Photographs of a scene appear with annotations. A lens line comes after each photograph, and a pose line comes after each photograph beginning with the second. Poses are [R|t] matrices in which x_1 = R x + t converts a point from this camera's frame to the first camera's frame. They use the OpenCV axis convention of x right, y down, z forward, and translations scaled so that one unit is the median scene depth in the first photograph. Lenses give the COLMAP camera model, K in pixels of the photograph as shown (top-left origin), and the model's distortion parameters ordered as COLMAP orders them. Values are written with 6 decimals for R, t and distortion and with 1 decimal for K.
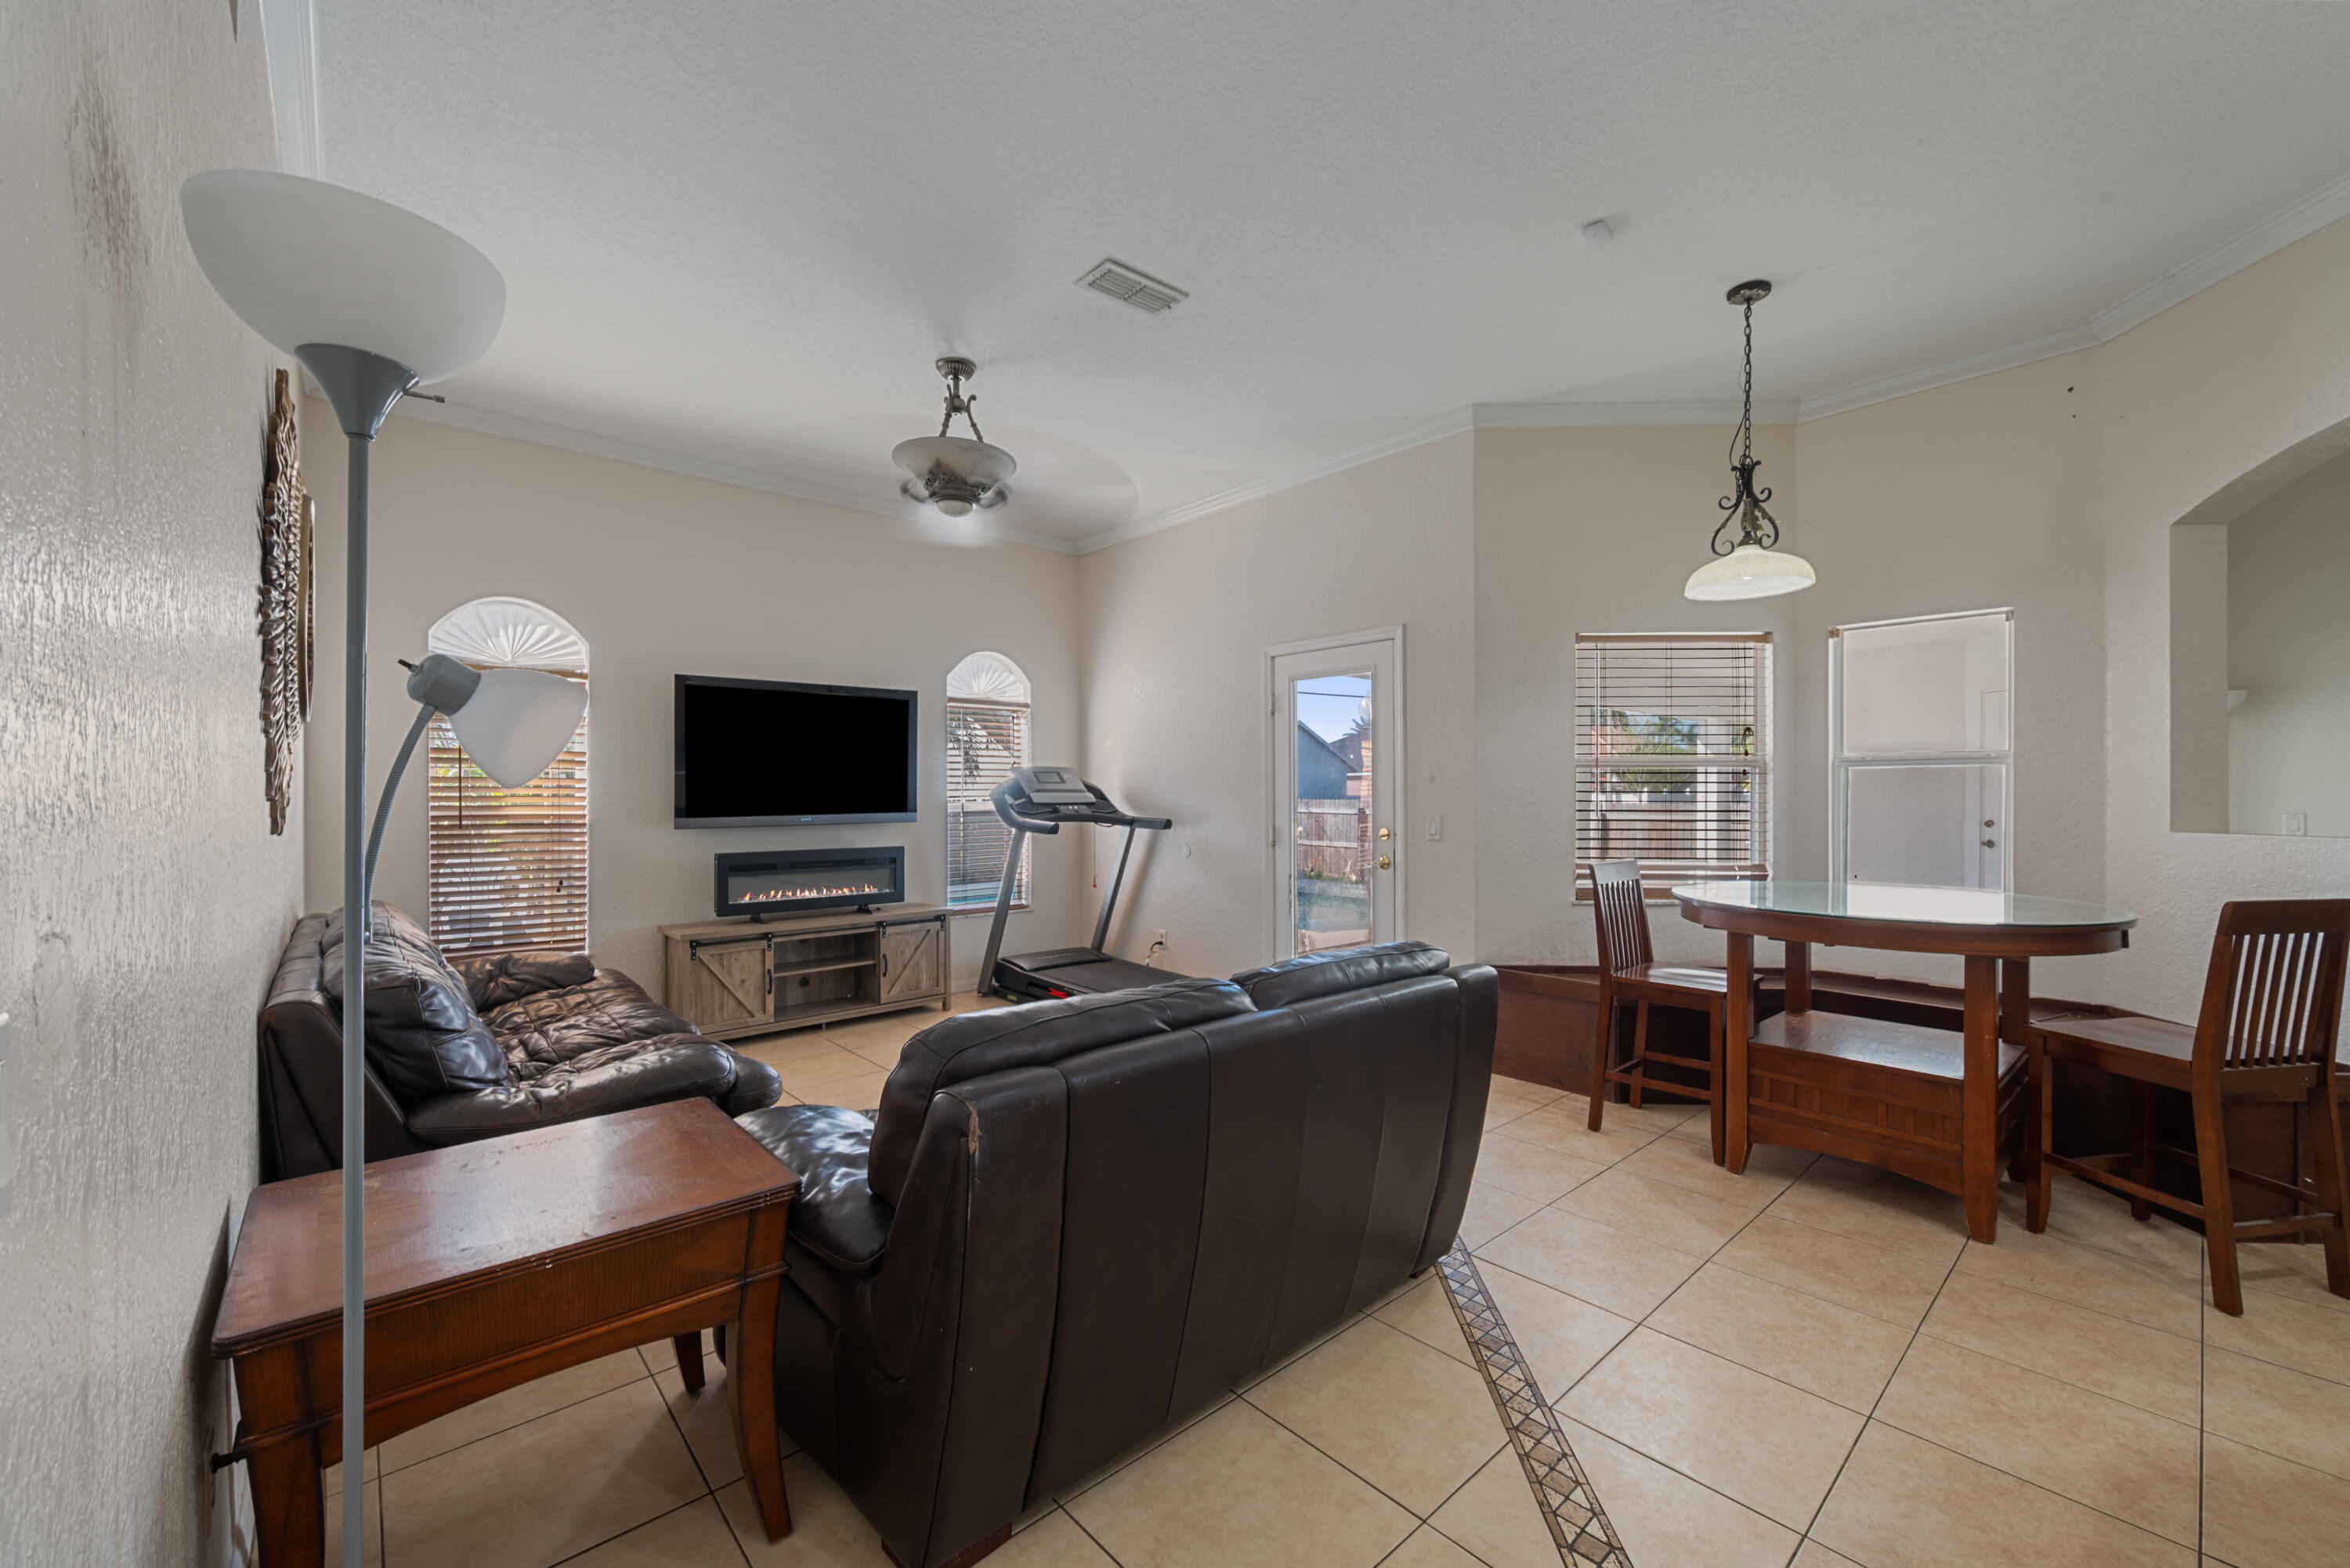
lens RADIAL K [[928.0, 0, 1175.0], [0, 928.0, 793.6], [0, 0, 1]] dist [-0.002072, -0.000020]
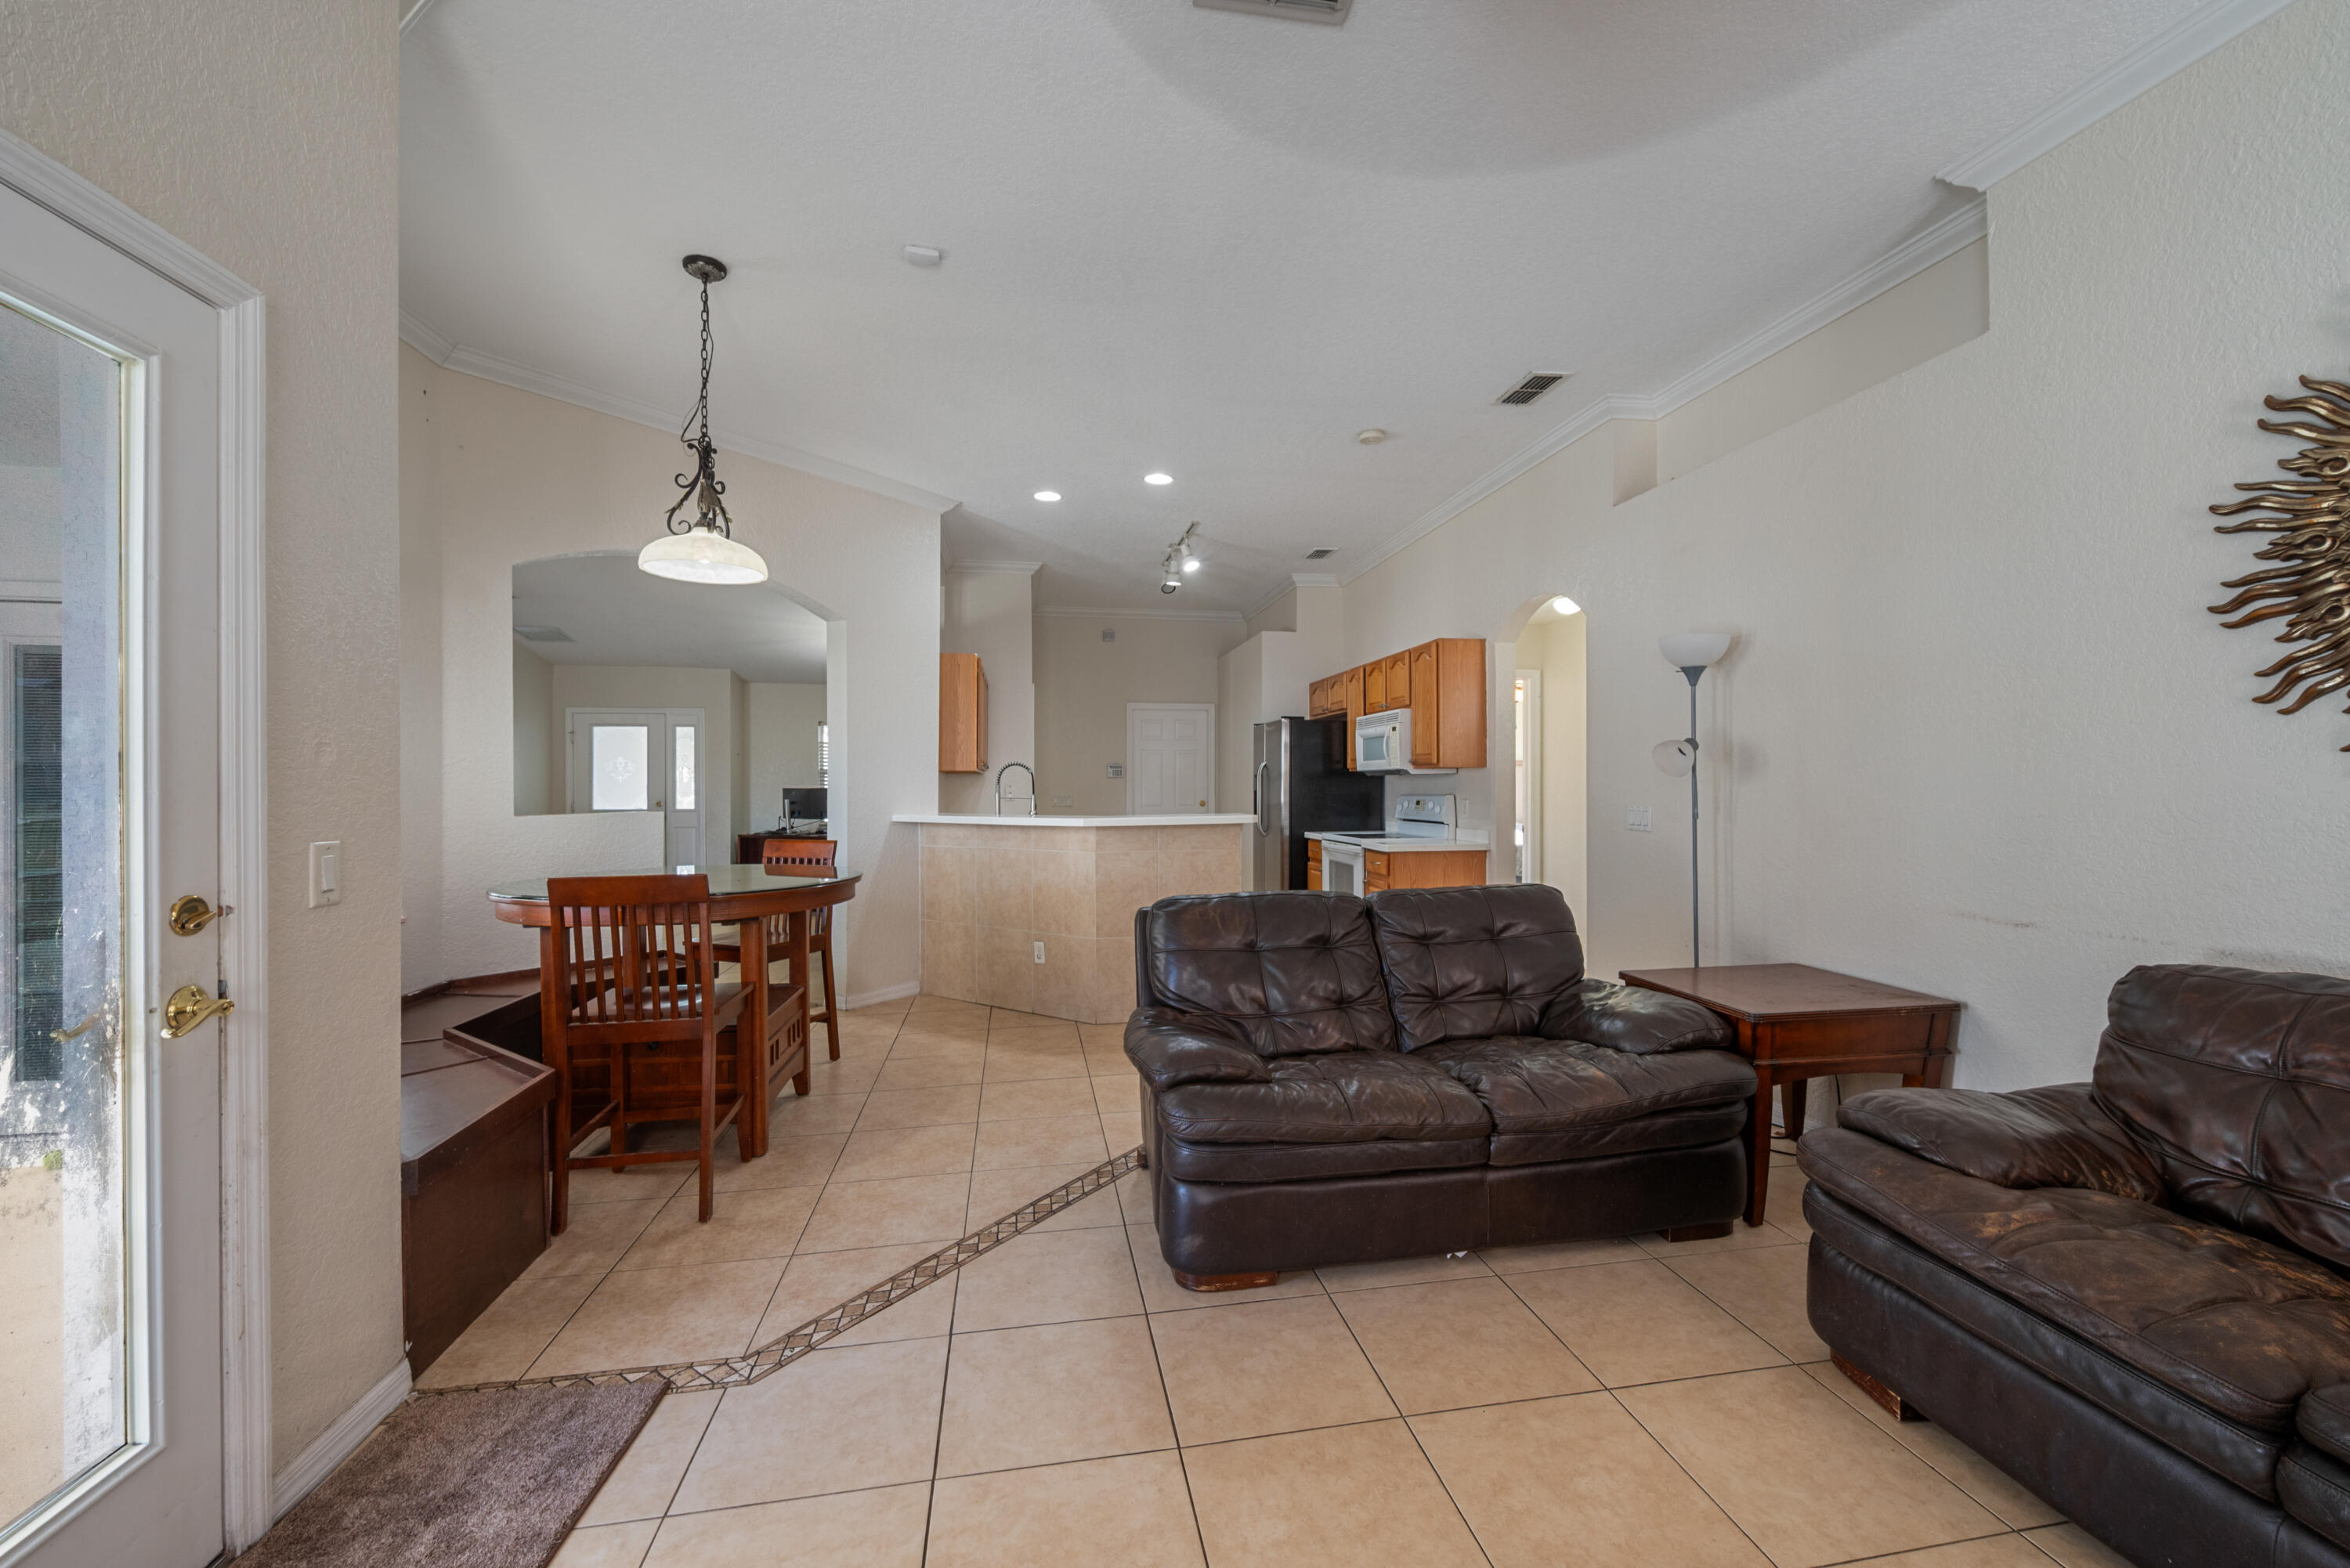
lens RADIAL K [[928.0, 0, 1187.8], [0, 928.0, 782.2], [0, 0, 1]] dist [-0.002072, -0.000020]
pose [[-0.856444, 0.003990, 0.516224, -0.280961], [0.004743, 0.999989, 0.000140, -0.000175], [-0.516218, 0.002568, -0.856454, 1.400713]]
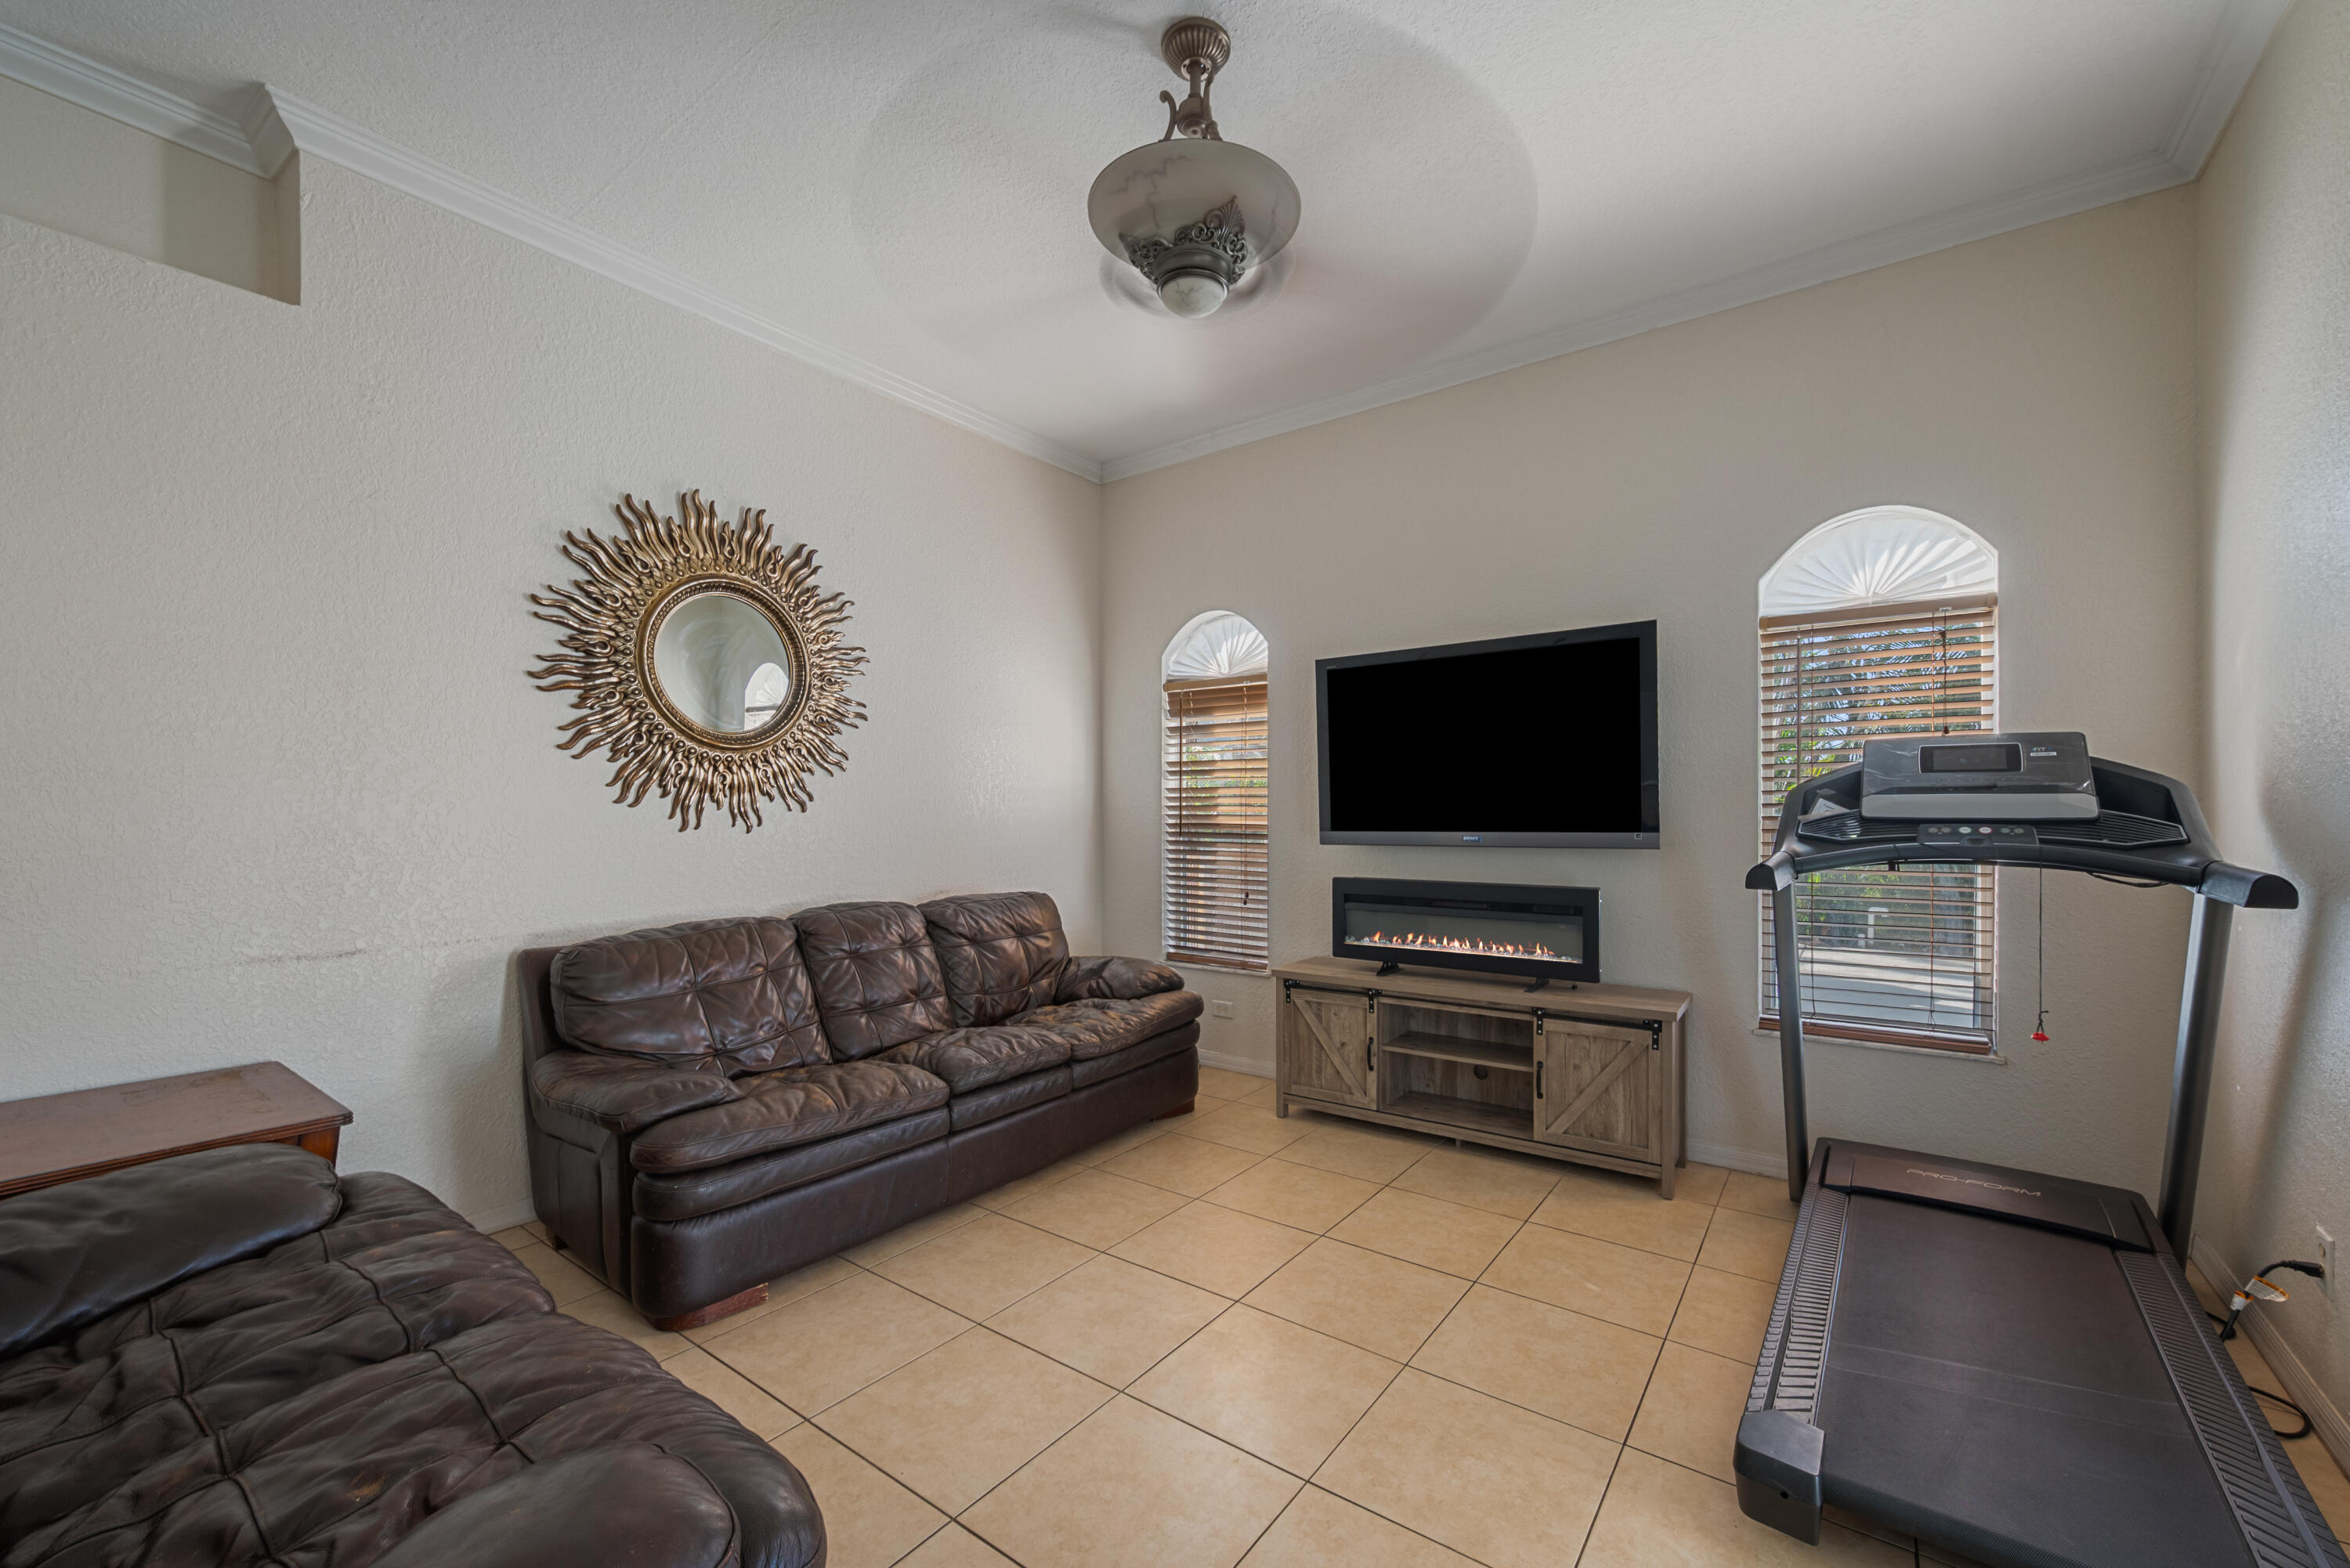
lens RADIAL K [[928.0, 0, 1179.6], [0, 928.0, 815.2], [0, 0, 1]] dist [-0.002072, -0.000020]
pose [[0.209839, 0.007453, -0.977708, 0.338698], [0.002618, 0.999963, 0.008184, 0.005986], [0.977732, -0.004277, 0.209812, 0.918821]]
